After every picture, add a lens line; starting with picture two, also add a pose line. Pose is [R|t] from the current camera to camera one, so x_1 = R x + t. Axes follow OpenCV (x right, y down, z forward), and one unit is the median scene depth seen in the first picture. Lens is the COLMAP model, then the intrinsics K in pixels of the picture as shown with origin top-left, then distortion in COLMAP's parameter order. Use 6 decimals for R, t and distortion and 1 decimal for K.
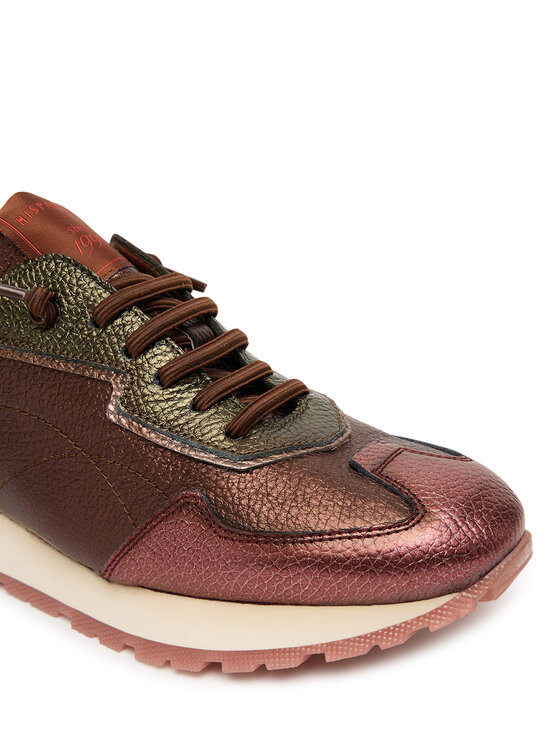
lens RADIAL K [[688.8, 0, 278.3], [0, 688.8, 374.5], [0, 0, 1]] dist [-0.012302, 0.000000]
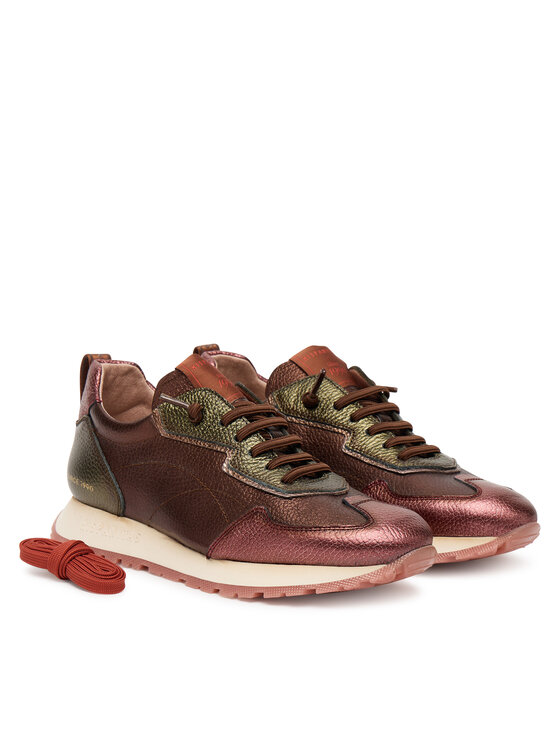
lens RADIAL K [[1838.4, 0, 280.0], [0, 1838.4, 372.8], [0, 0, 1]] dist [0.007317, 0.000000]
pose [[0.980639, 0.073504, -0.181506, 0.822500], [-0.121487, 0.955306, -0.269501, 1.168681], [0.153584, 0.286334, 0.945740, -3.913344]]
